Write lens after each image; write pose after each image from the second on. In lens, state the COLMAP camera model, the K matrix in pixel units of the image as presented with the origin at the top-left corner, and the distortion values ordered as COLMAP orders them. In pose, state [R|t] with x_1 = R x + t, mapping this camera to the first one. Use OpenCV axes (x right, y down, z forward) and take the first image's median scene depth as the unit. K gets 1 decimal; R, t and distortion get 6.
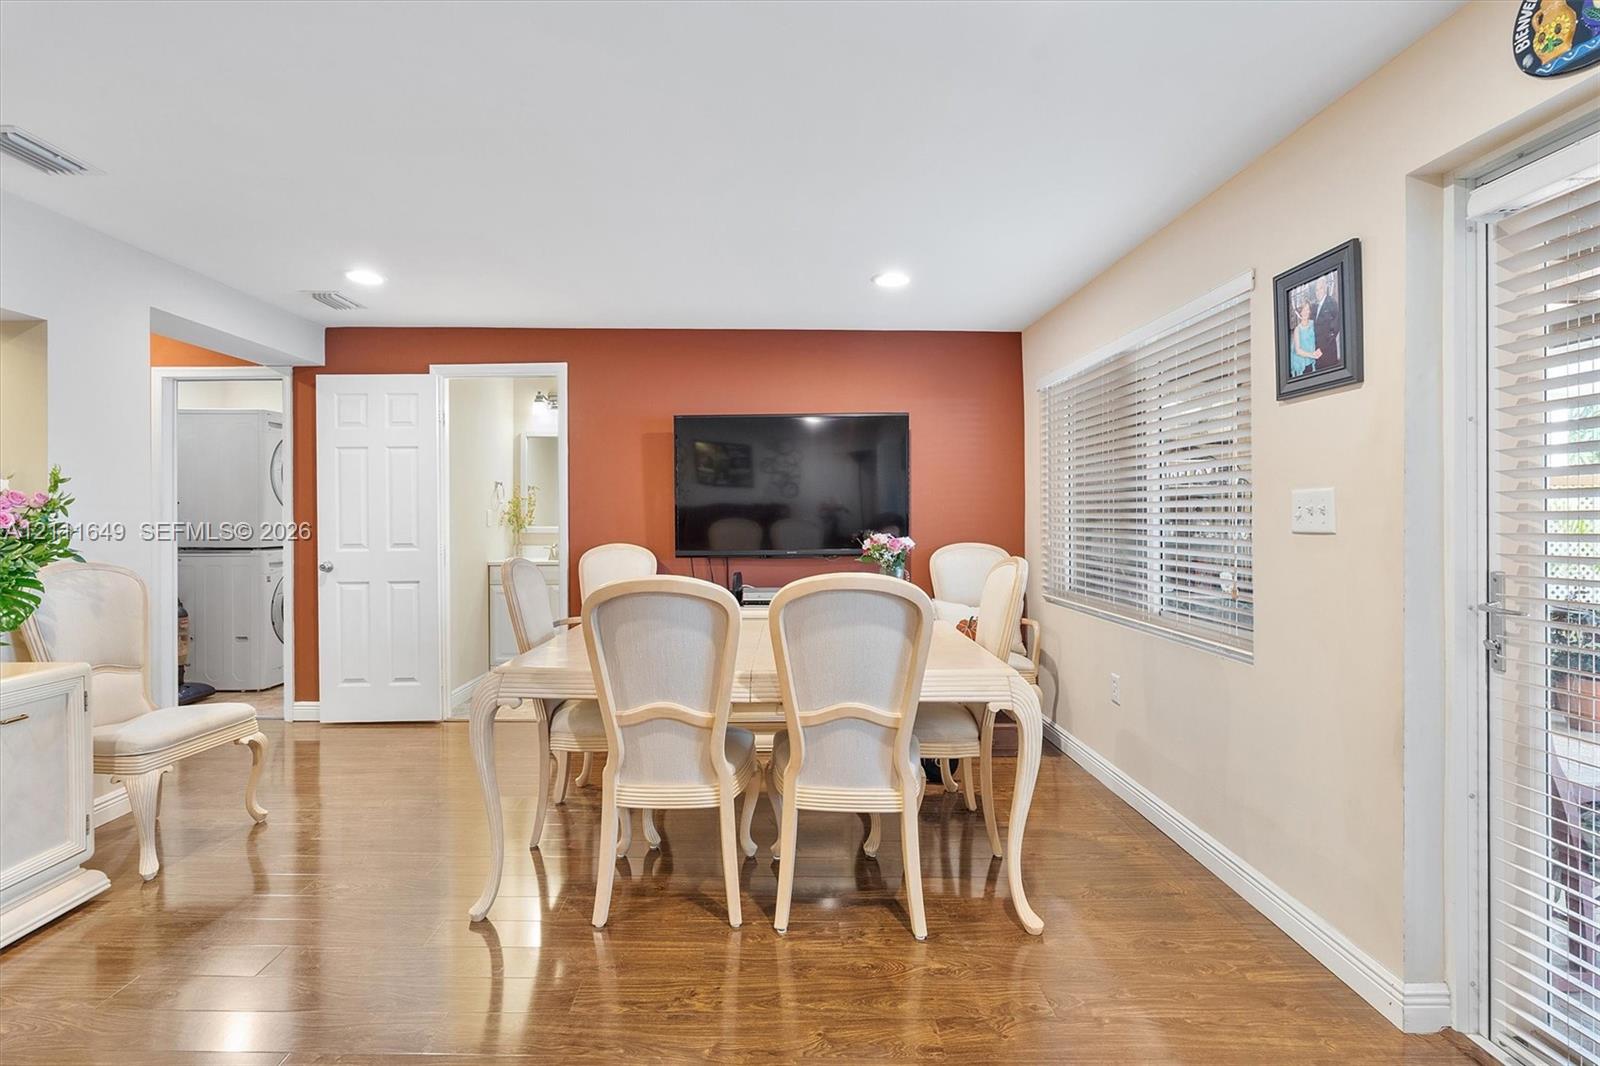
lens RADIAL K [[739.2, 0, 748.2], [0, 739.2, 513.4], [0, 0, 1]] dist [0.005055, -0.001281]
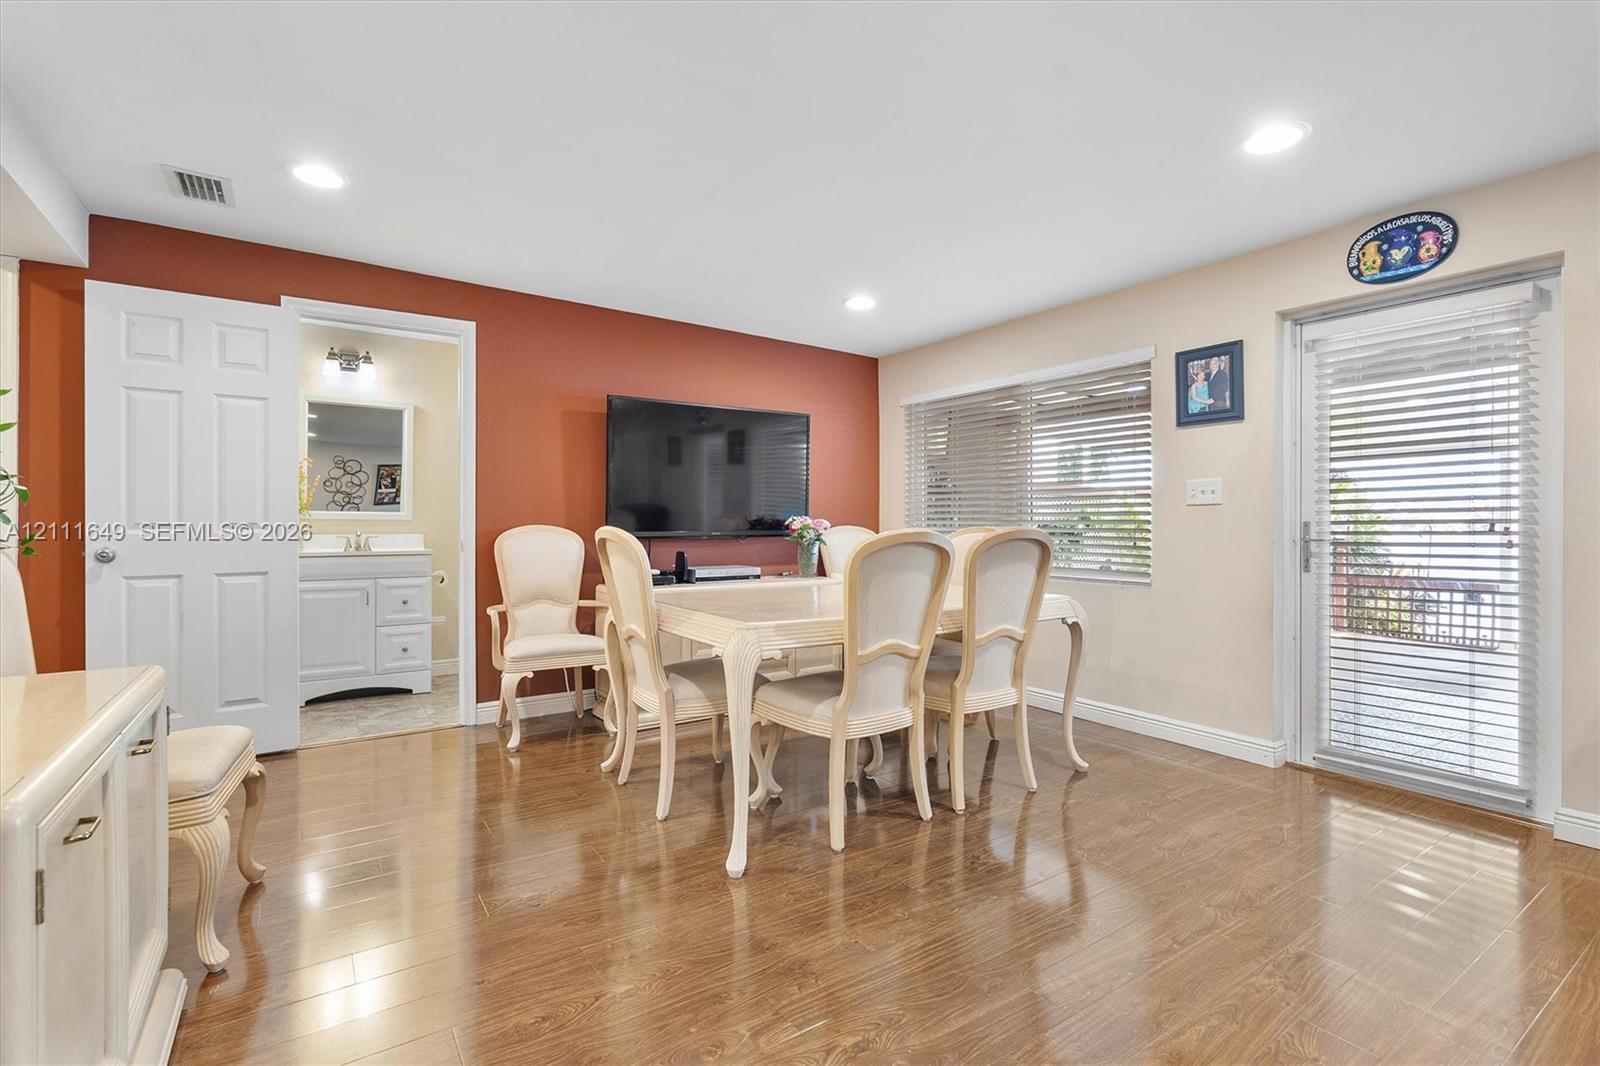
lens RADIAL K [[739.2, 0, 783.6], [0, 739.2, 519.2], [0, 0, 1]] dist [0.005055, -0.001281]
pose [[0.821939, 0.013927, 0.569406, -0.980818], [-0.009744, 0.999899, -0.010391, 0.083598], [-0.569492, 0.002992, 0.821991, 0.136903]]
